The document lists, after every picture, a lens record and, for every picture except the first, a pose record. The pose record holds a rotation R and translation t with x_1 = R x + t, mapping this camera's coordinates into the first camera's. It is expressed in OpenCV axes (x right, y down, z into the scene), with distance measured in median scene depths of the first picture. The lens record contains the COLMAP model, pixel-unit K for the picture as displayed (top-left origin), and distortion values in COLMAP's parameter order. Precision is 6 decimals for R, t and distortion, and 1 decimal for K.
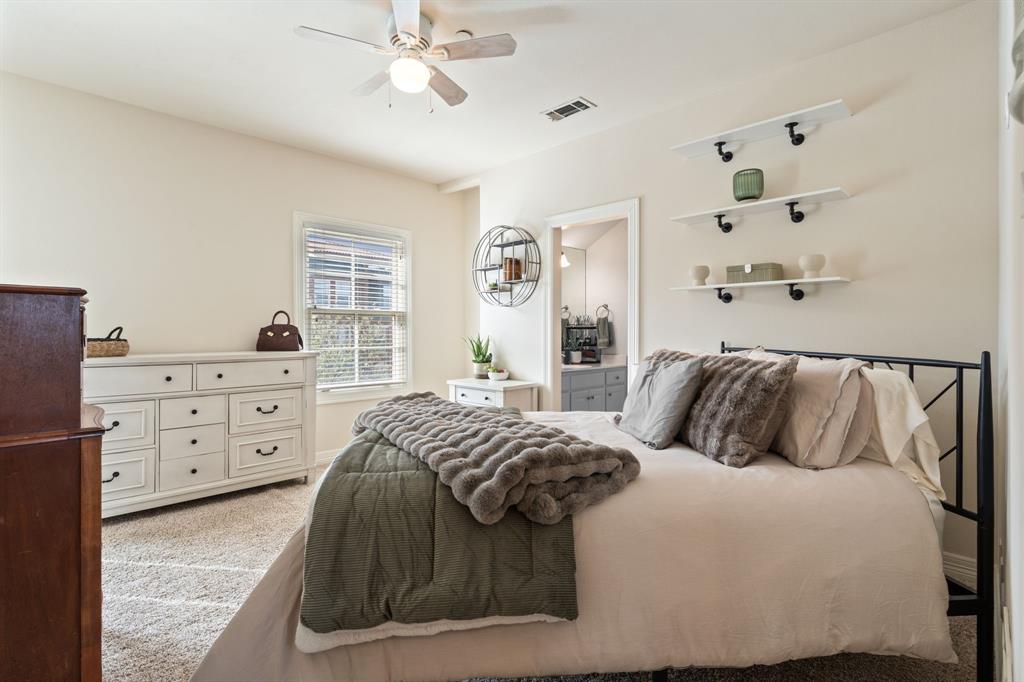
lens RADIAL K [[499.7, 0, 508.4], [0, 499.7, 334.3], [0, 0, 1]] dist [0.000848, -0.000030]
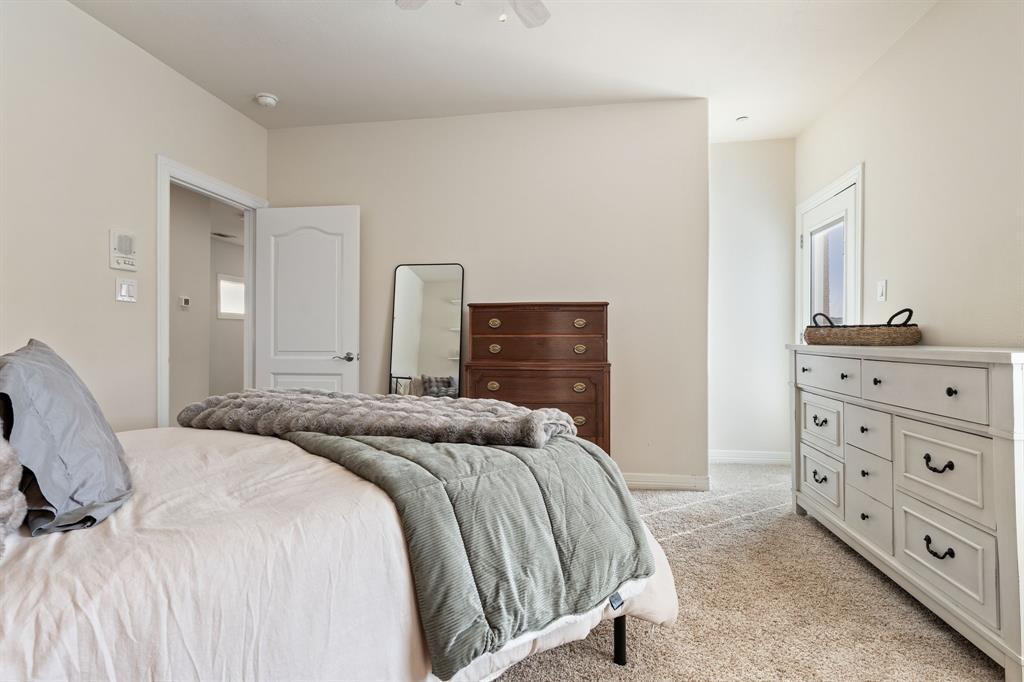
lens RADIAL K [[499.7, 0, 508.4], [0, 499.7, 334.3], [0, 0, 1]] dist [0.000848, -0.000030]
pose [[-0.825118, 0.000017, -0.564960, 0.150833], [0.001850, 0.999995, -0.002671, 0.025333], [0.564957, -0.003249, -0.825114, 1.247000]]
